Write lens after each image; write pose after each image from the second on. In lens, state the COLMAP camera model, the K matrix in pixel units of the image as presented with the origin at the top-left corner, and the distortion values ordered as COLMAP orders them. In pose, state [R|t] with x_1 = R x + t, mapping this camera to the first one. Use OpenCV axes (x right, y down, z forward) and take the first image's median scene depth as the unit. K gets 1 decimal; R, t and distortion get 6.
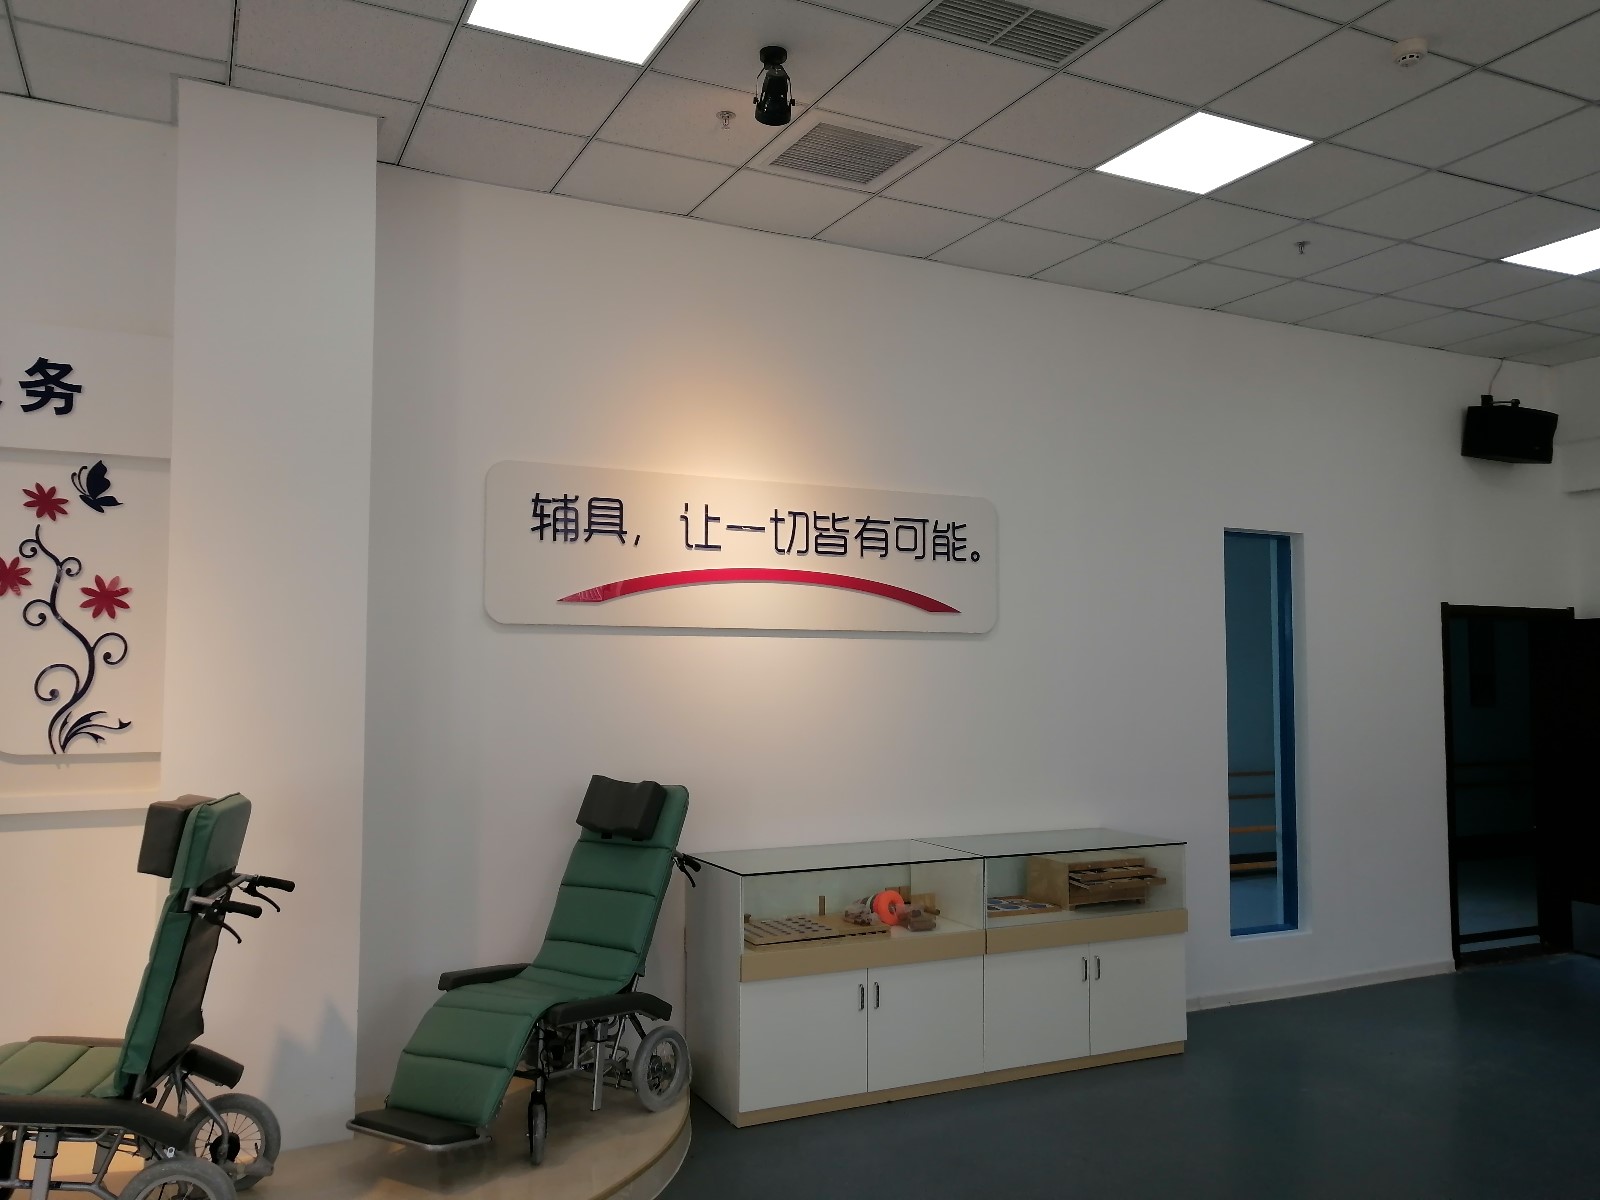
lens RADIAL K [[1261.7, 0, 799.6], [0, 1261.7, 598.3], [0, 0, 1]] dist [0.014490, 0.010666]
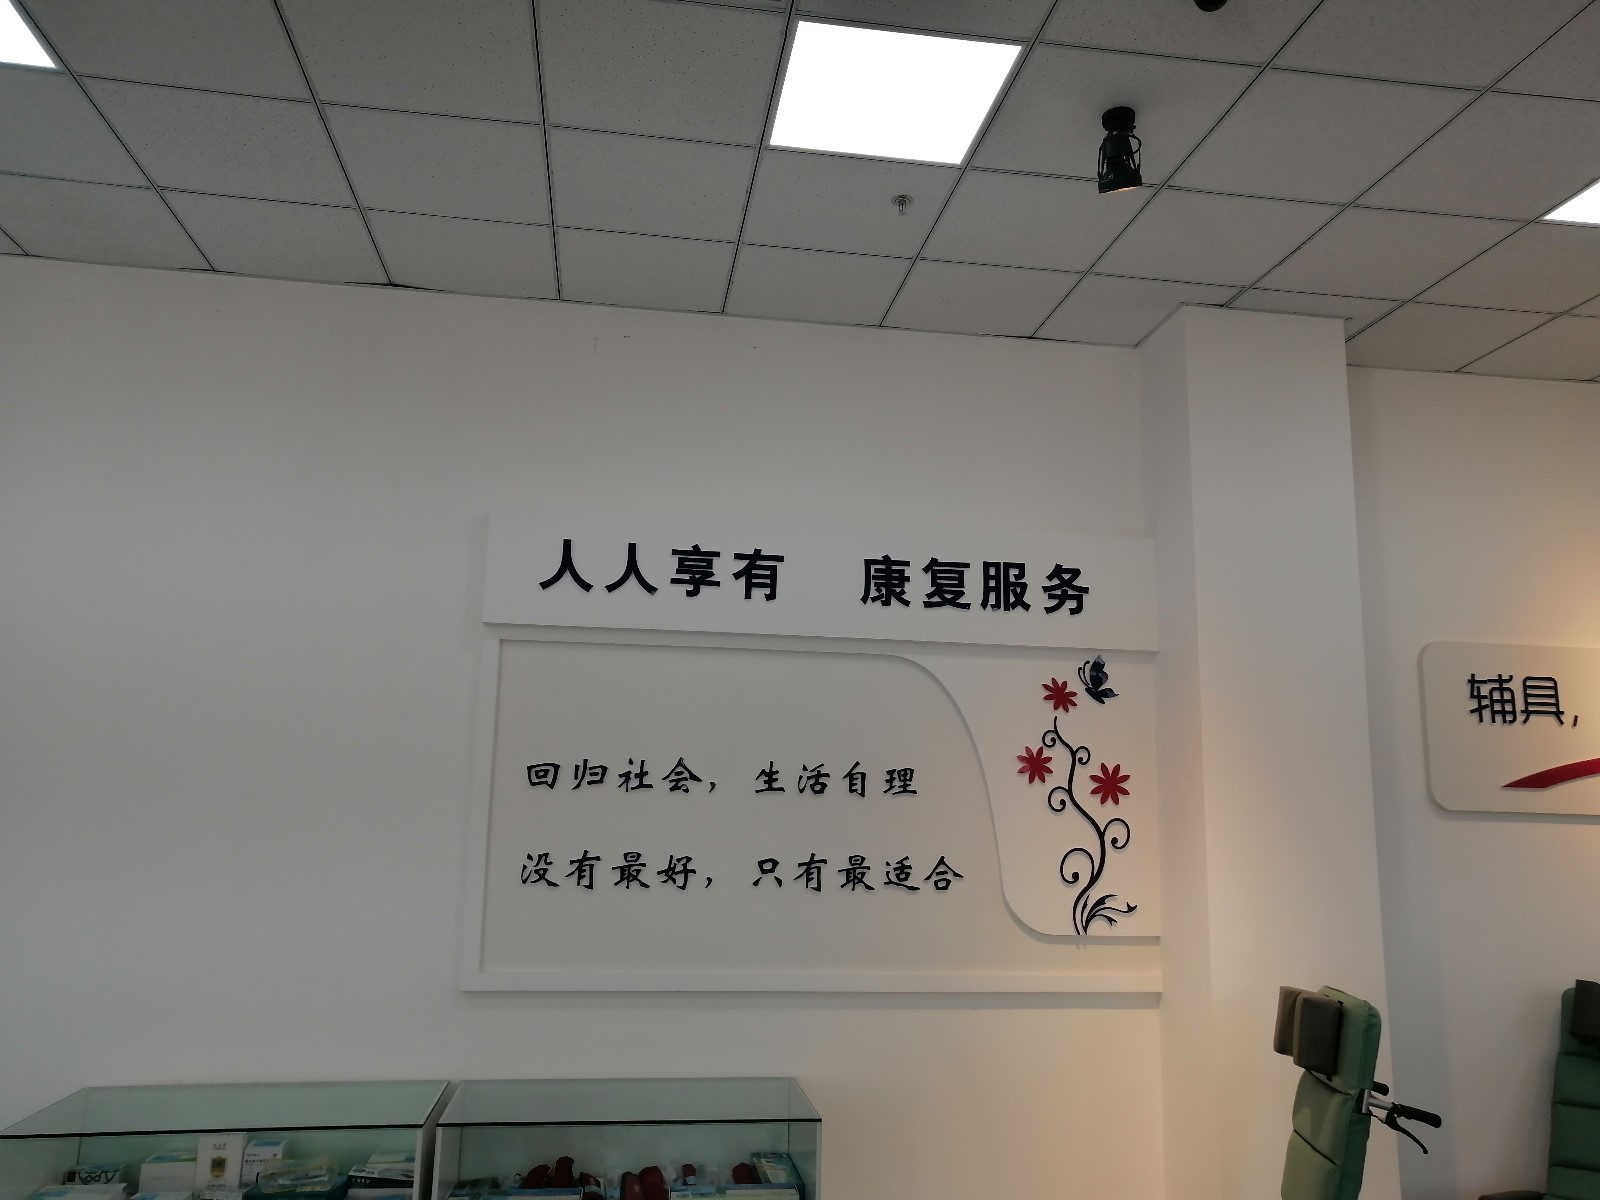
lens RADIAL K [[1261.7, 0, 803.5], [0, 1261.7, 602.3], [0, 0, 1]] dist [0.014490, 0.010666]
pose [[0.955580, -0.048347, -0.290740, -0.480291], [0.005873, 0.989382, -0.145219, 0.000663], [0.294674, 0.137061, 0.945717, -0.090941]]
